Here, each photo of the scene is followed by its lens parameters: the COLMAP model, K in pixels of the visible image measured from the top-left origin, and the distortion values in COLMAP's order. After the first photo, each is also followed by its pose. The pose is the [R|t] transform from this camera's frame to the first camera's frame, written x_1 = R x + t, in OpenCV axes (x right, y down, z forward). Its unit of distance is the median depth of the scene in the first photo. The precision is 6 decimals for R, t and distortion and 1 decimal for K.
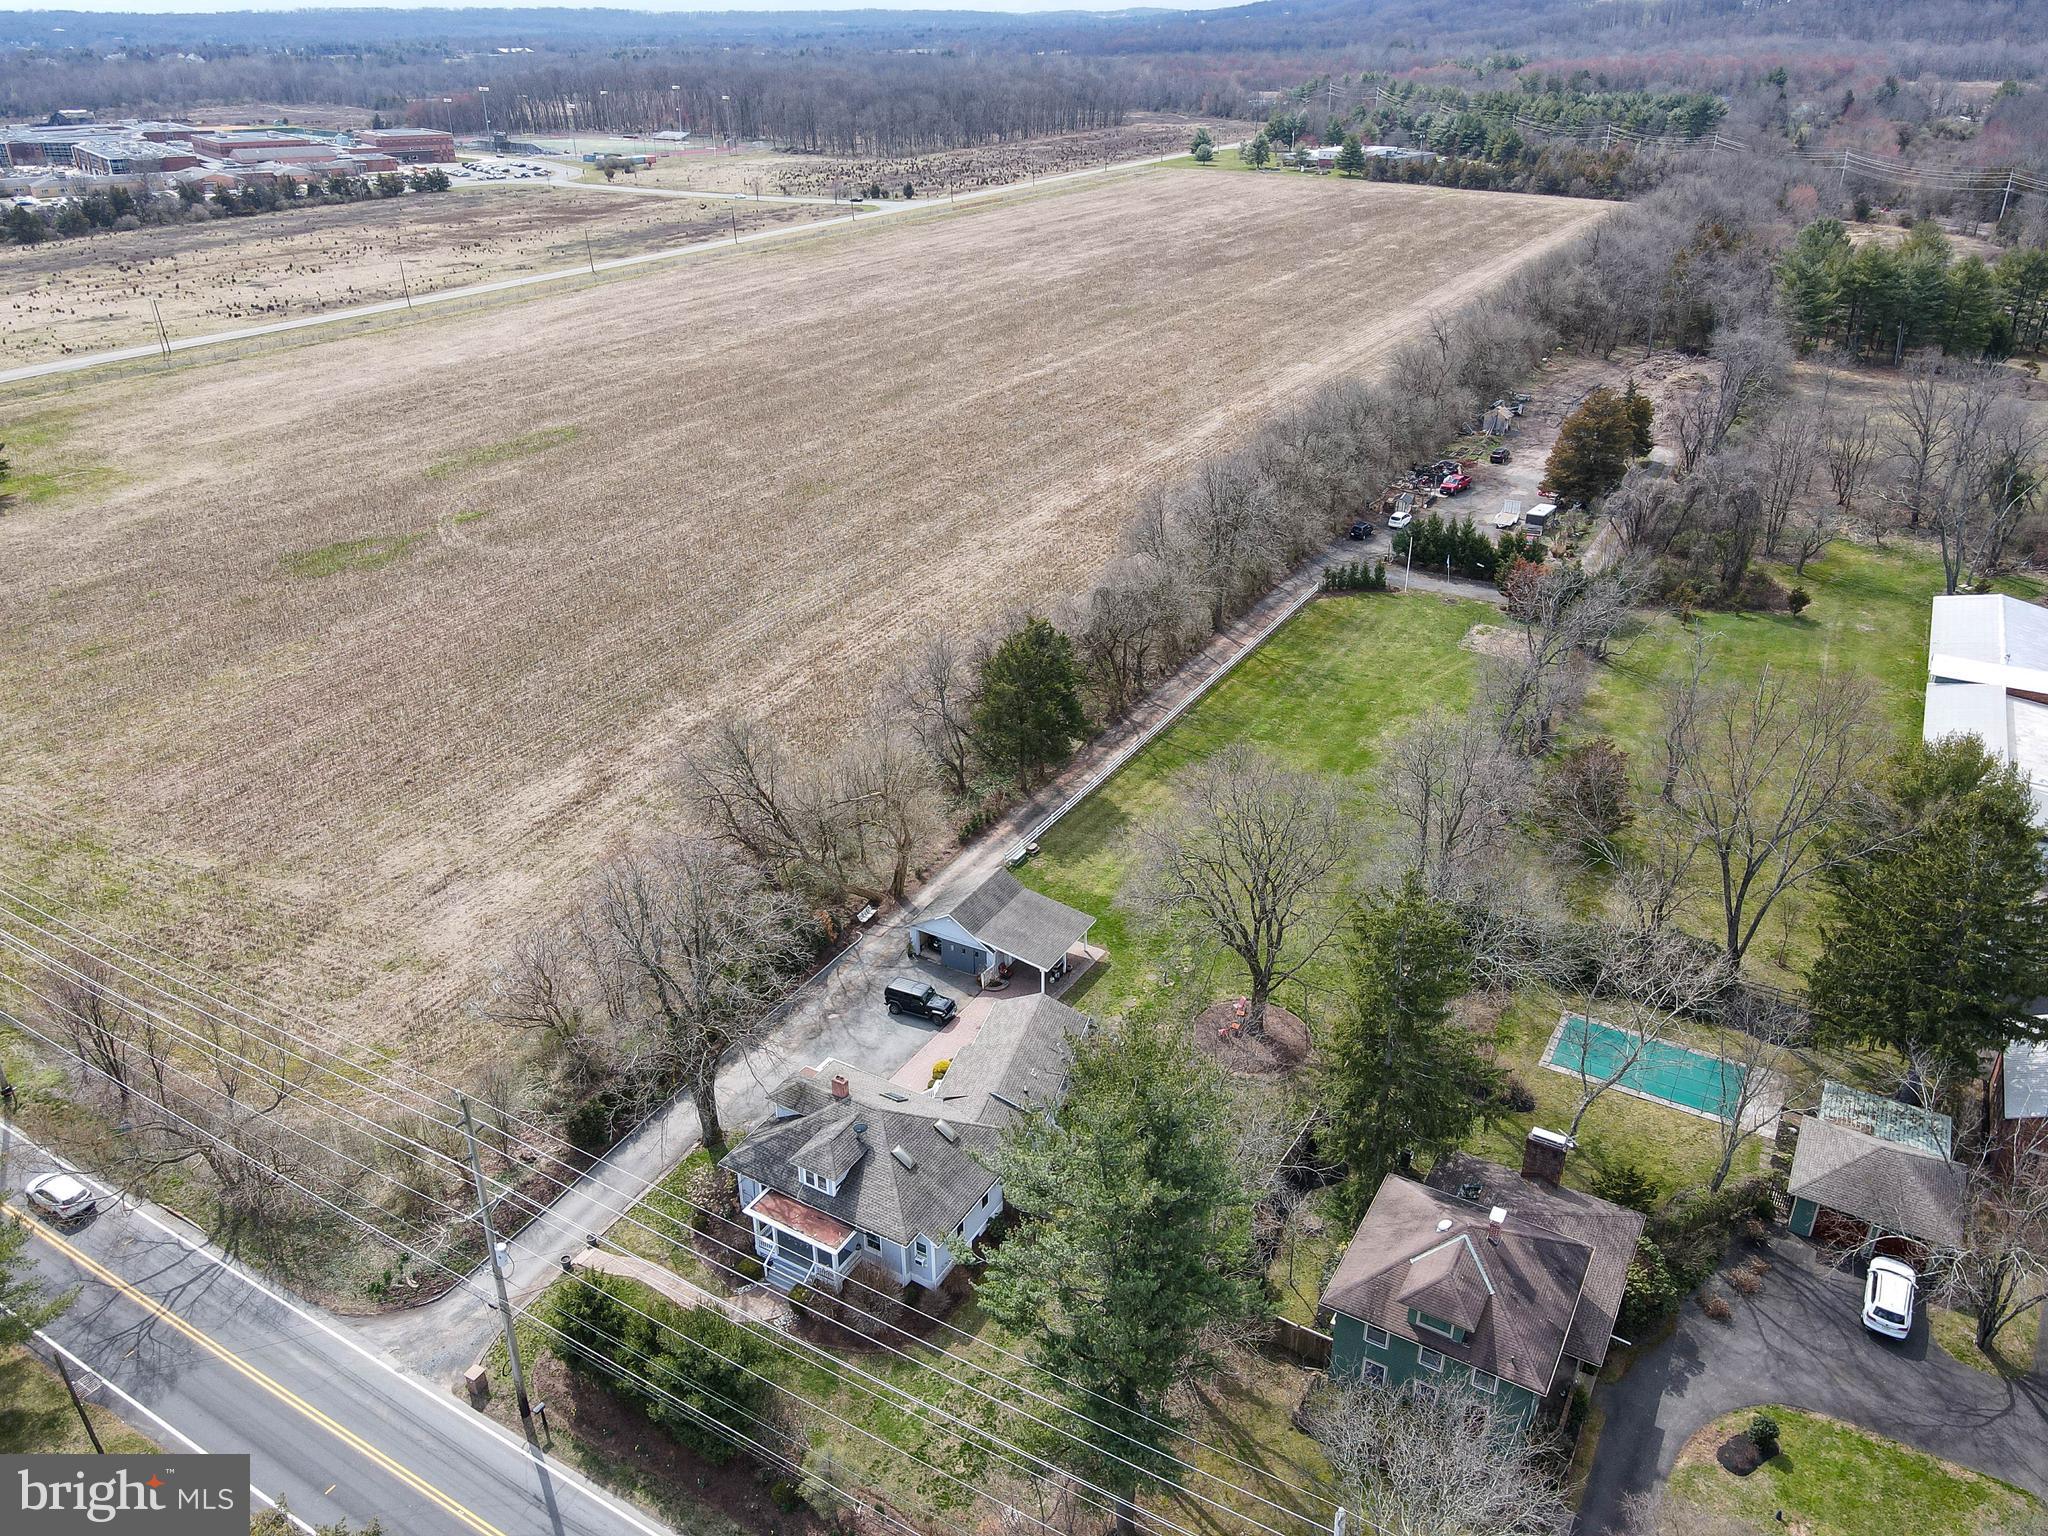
lens RADIAL K [[1502.5, 0, 1013.7], [0, 1502.5, 766.5], [0, 0, 1]] dist [-0.014518, 0.052524]
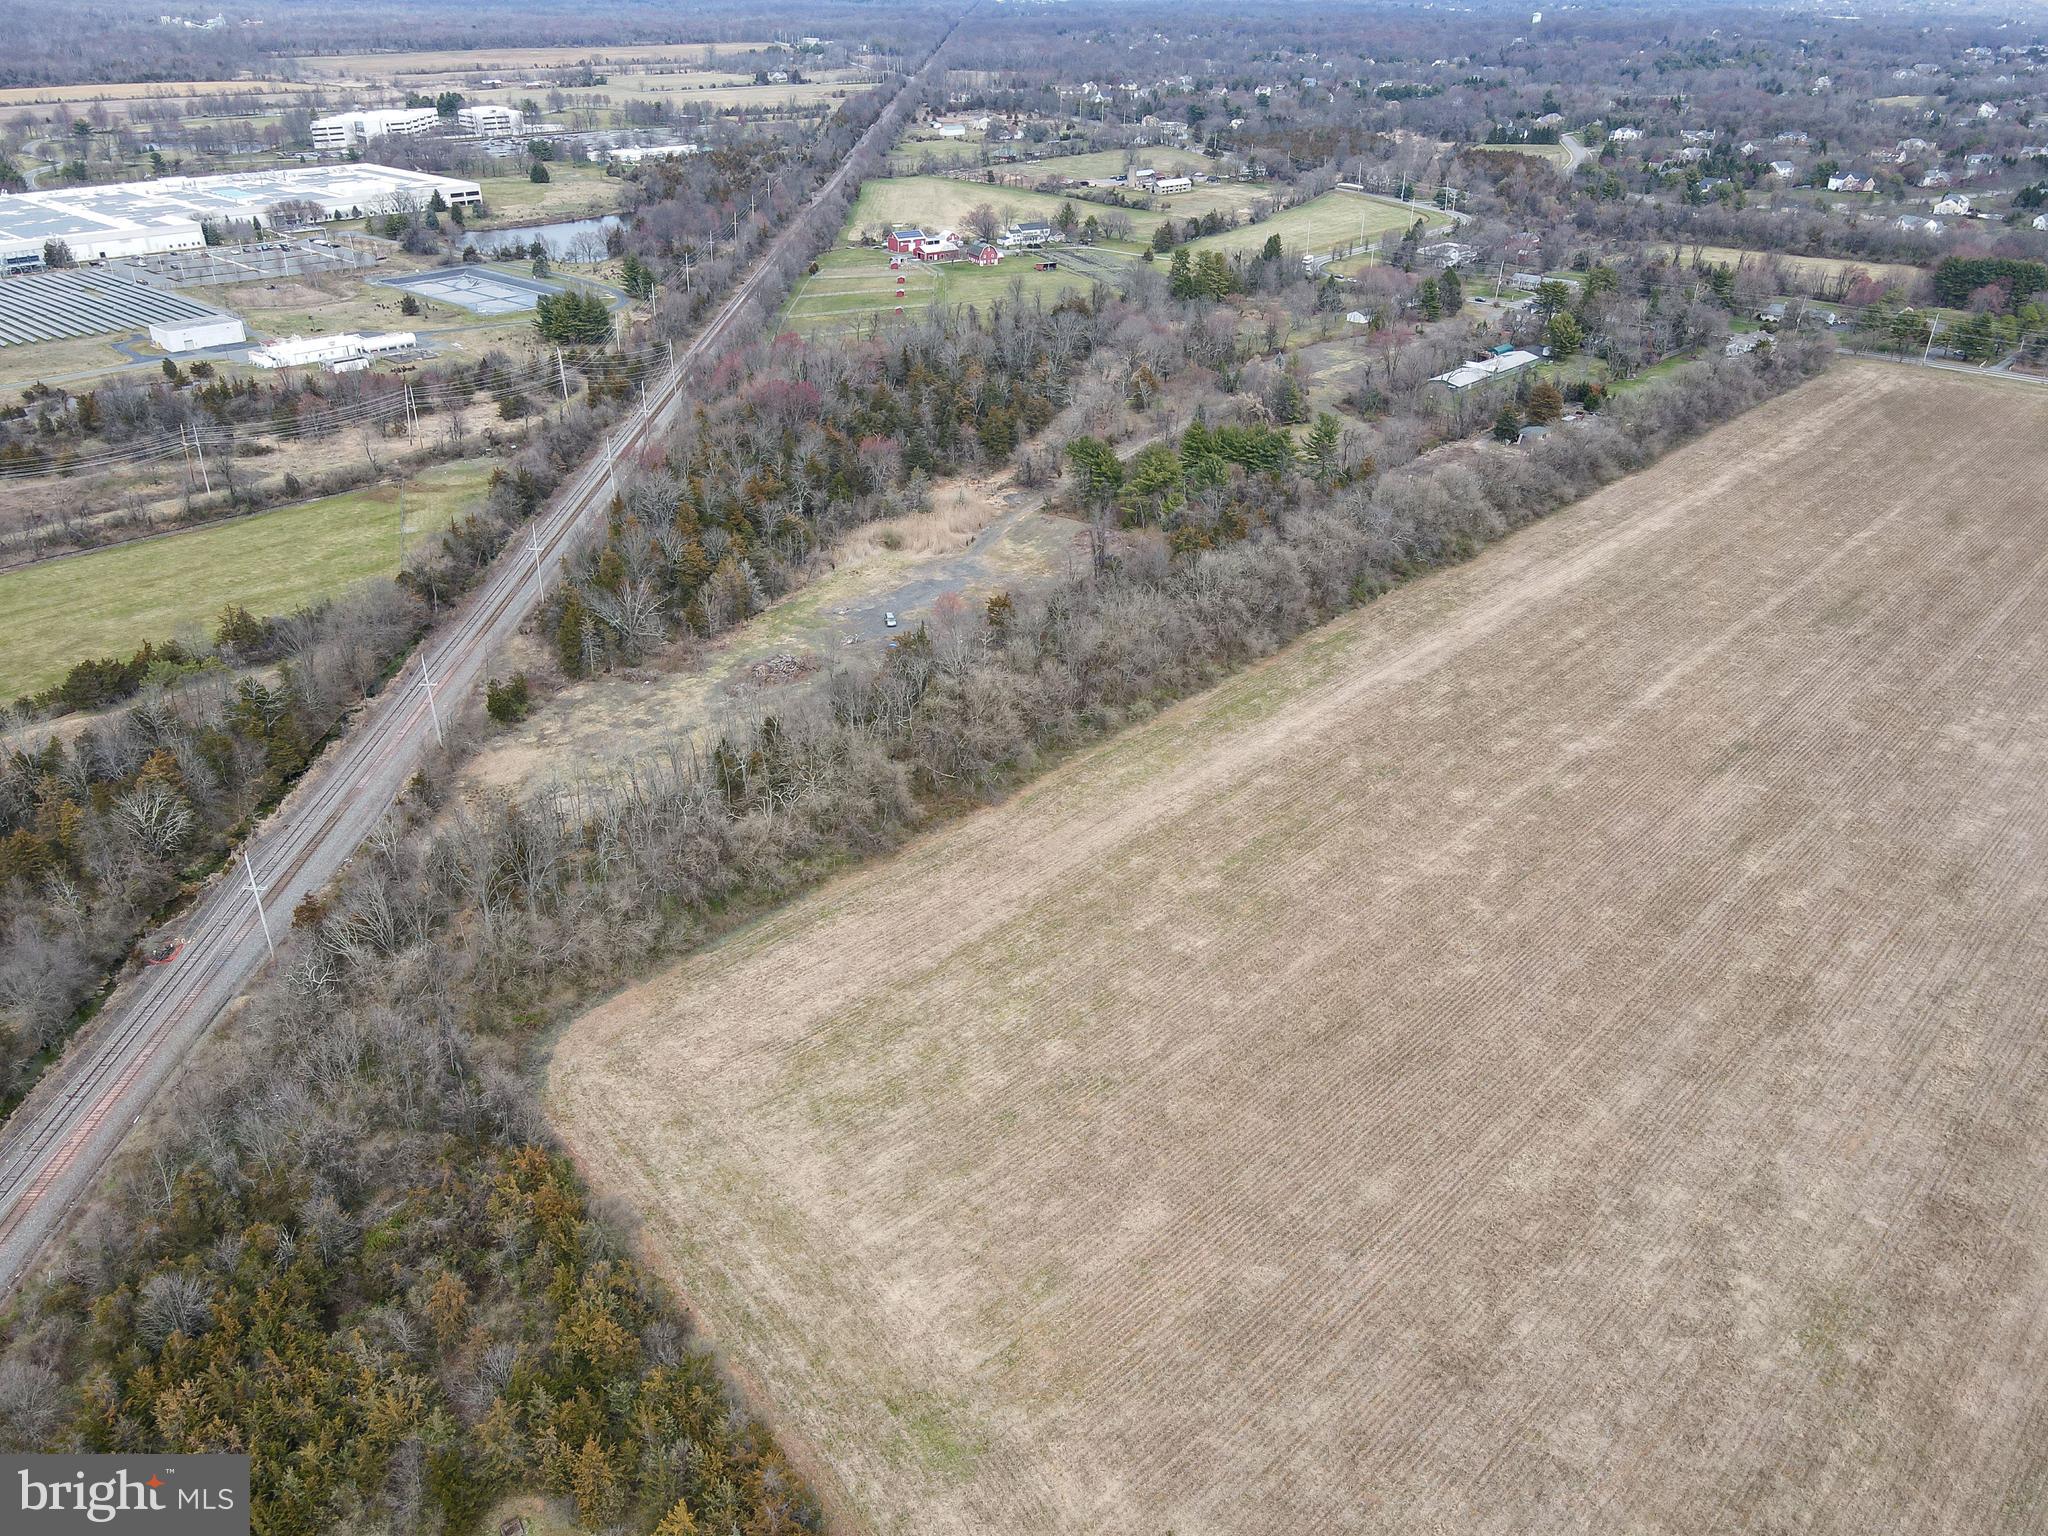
lens RADIAL K [[1502.5, 0, 1013.7], [0, 1502.5, 766.5], [0, 0, 1]] dist [-0.014518, 0.052524]
pose [[-0.972632, -0.109400, 0.204982, 0.773202], [0.104265, 0.582899, 0.805827, -2.198334], [-0.207641, 0.805146, -0.555540, 3.472133]]
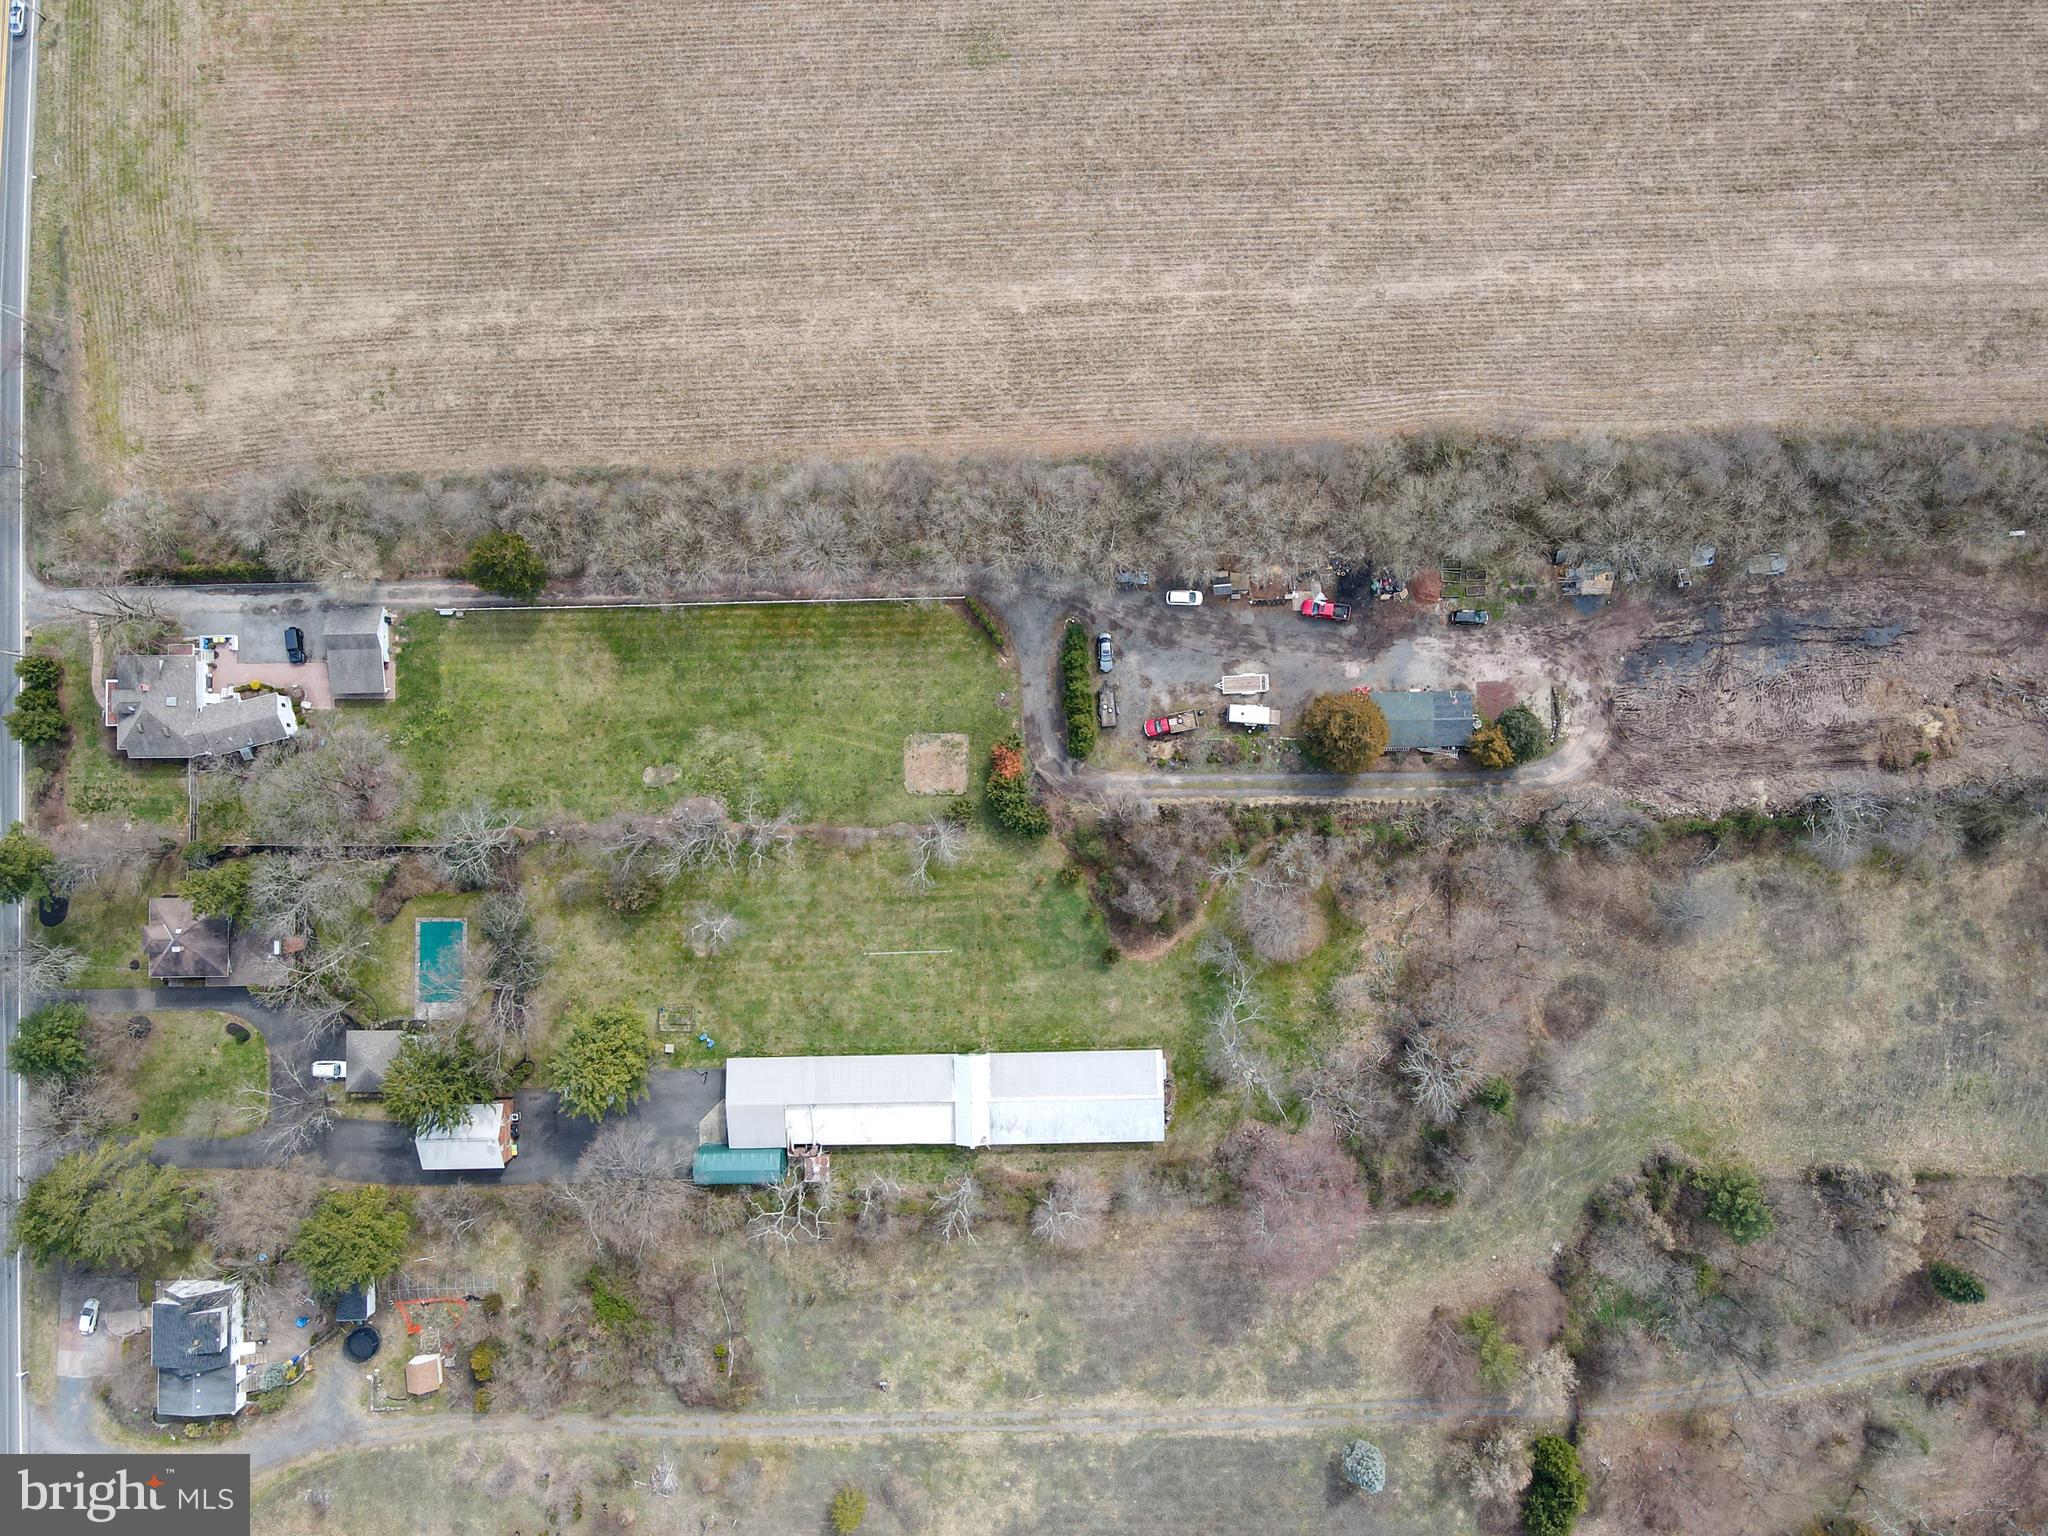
lens RADIAL K [[1502.5, 0, 1013.7], [0, 1502.5, 766.5], [0, 0, 1]] dist [-0.014518, 0.052524]
pose [[0.515924, 0.856559, -0.011340, 0.360805], [-0.380281, 0.240874, 0.892954, -1.191103], [0.767599, -0.456384, 0.450006, 0.456470]]
